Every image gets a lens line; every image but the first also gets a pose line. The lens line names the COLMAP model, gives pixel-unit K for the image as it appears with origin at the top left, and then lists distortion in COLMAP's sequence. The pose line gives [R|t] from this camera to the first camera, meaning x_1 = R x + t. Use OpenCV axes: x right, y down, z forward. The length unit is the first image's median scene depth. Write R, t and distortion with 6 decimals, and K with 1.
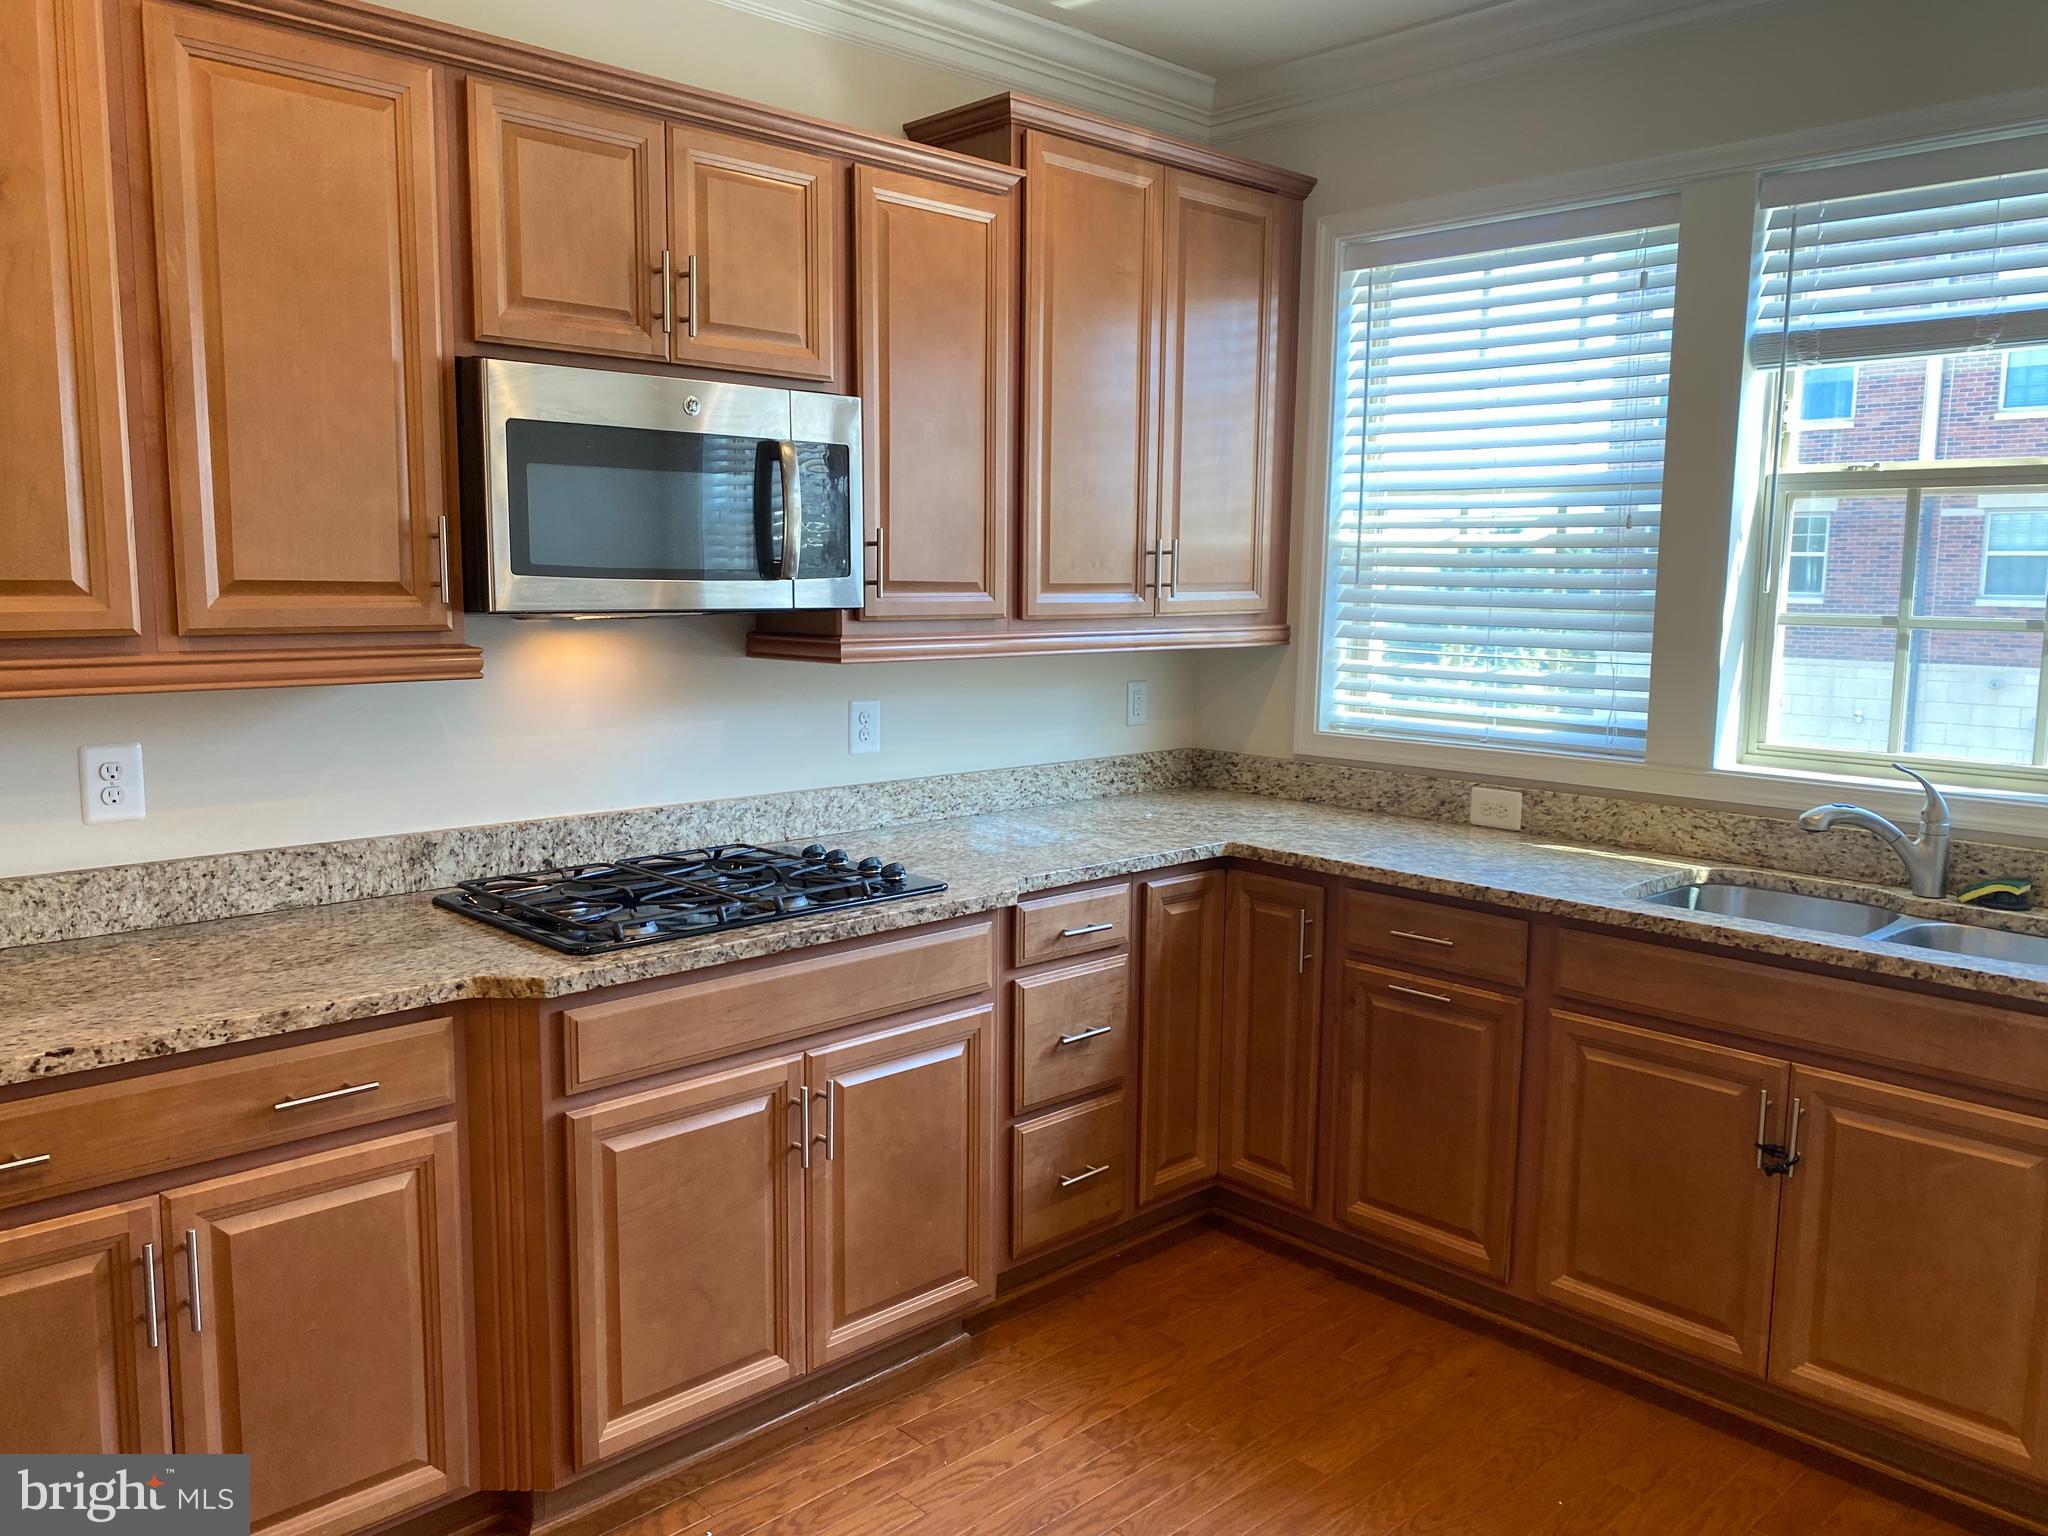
lens RADIAL K [[1577.4, 0, 1021.4], [0, 1577.4, 766.2], [0, 0, 1]] dist [0.054819, -0.071881]
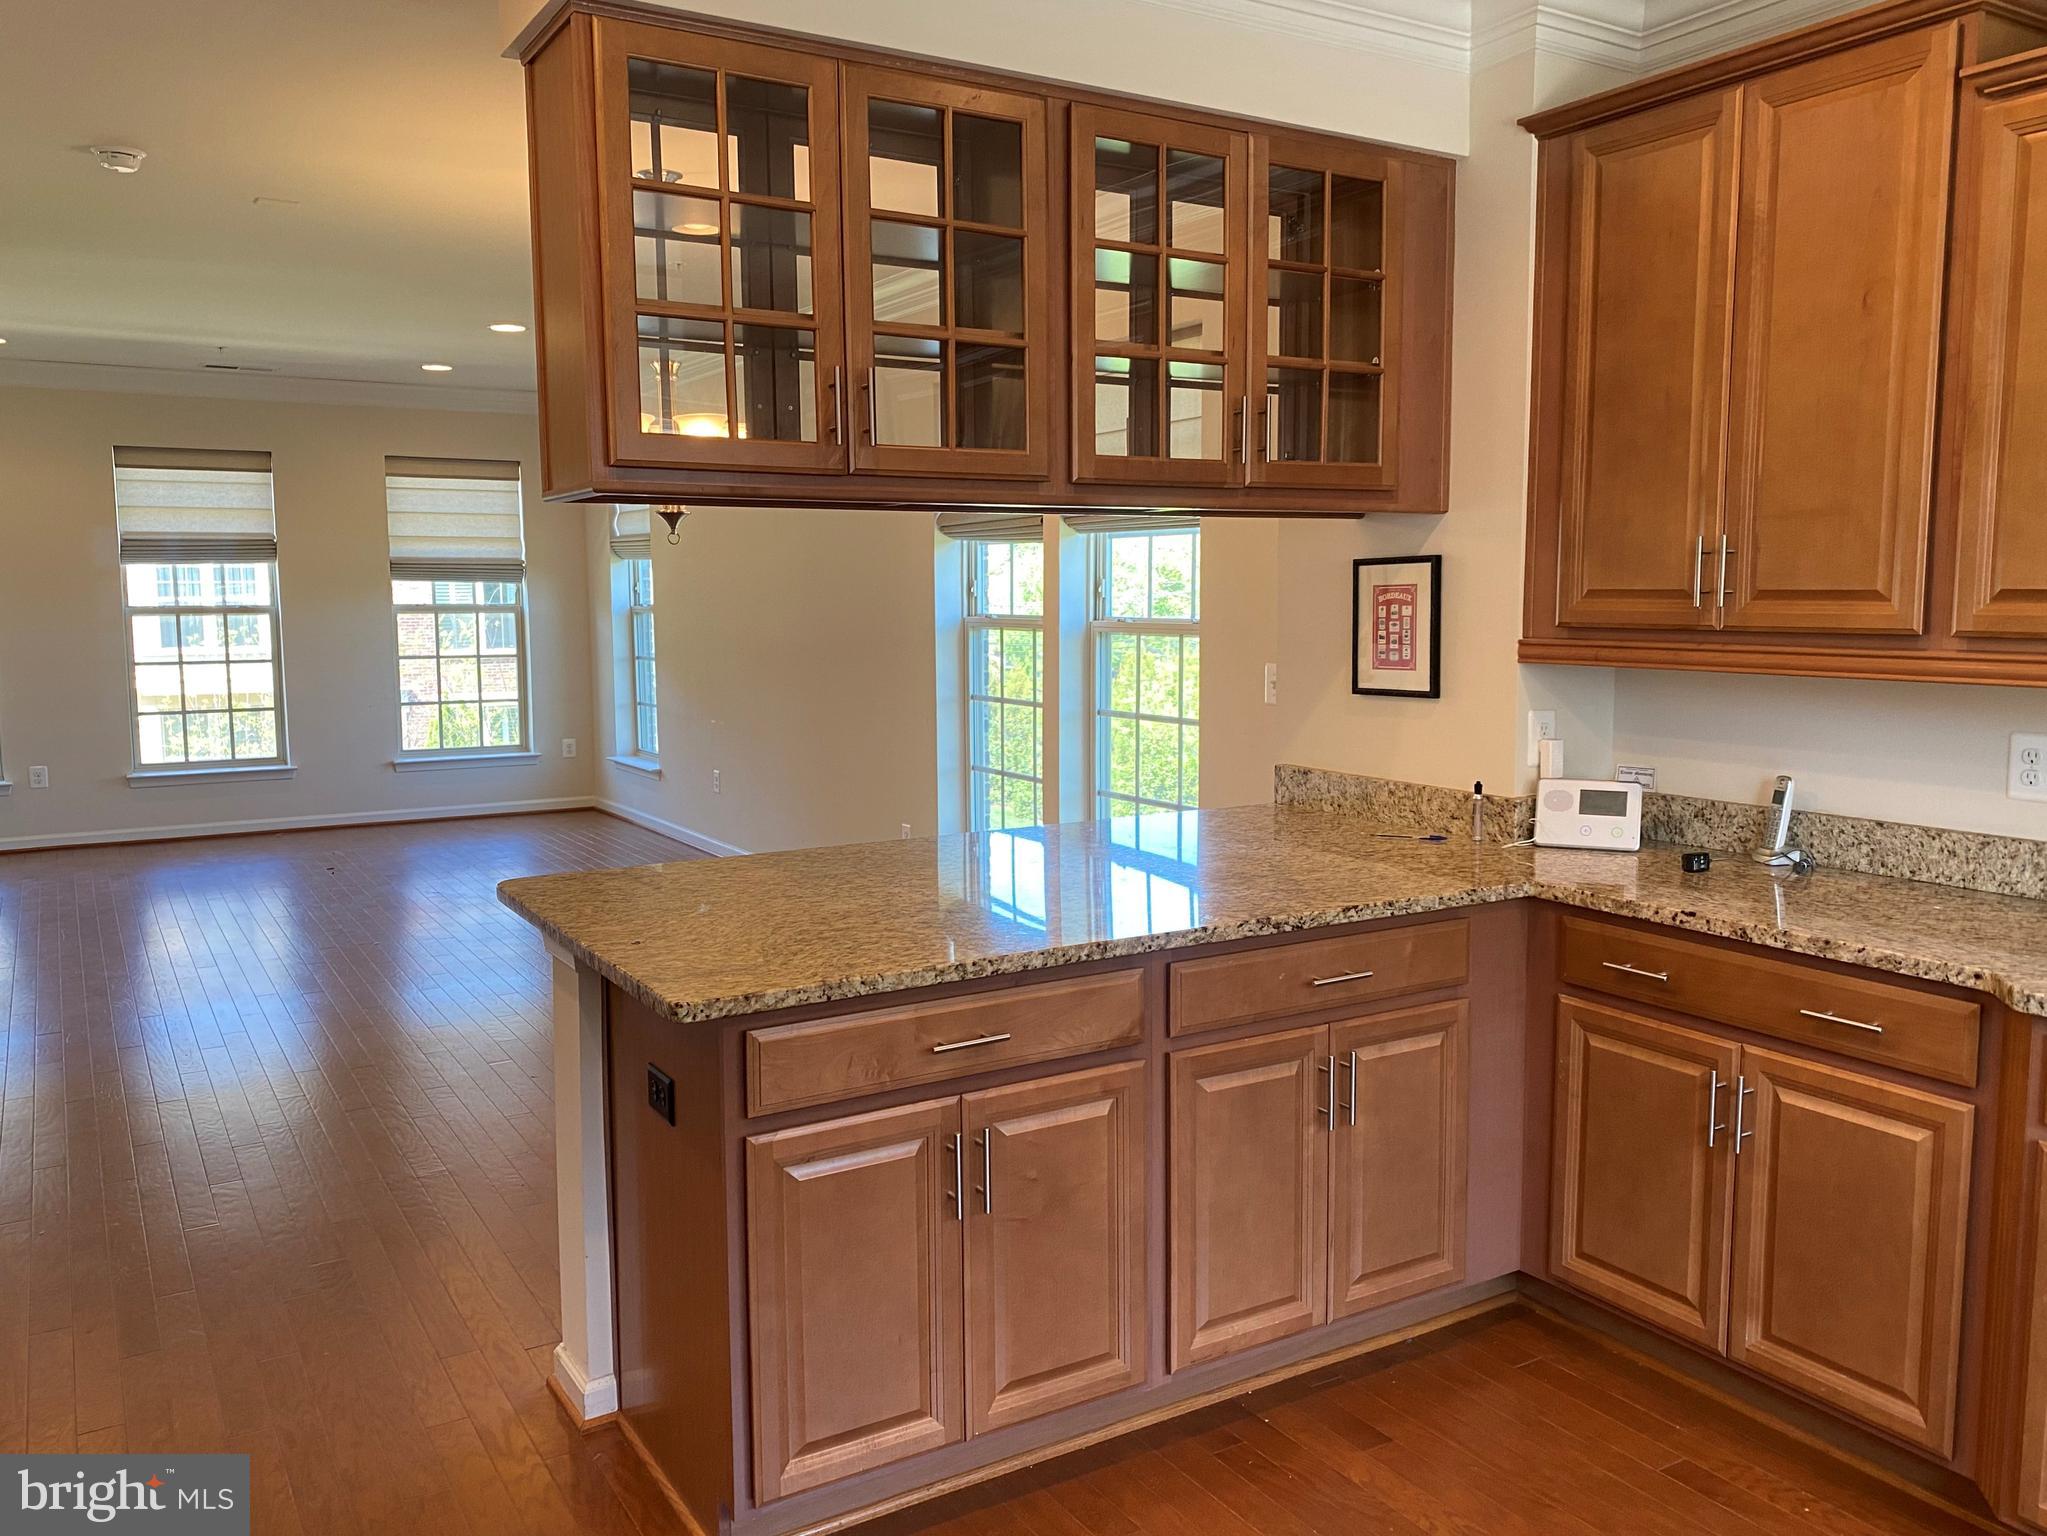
lens RADIAL K [[1576.6, 0, 1016.8], [0, 1576.6, 756.9], [0, 0, 1]] dist [0.054819, -0.071881]
pose [[-0.222321, 0.095393, -0.970296, 0.786252], [-0.119806, 0.984987, 0.124288, -0.057500], [0.967585, 0.143879, -0.207555, 0.585949]]
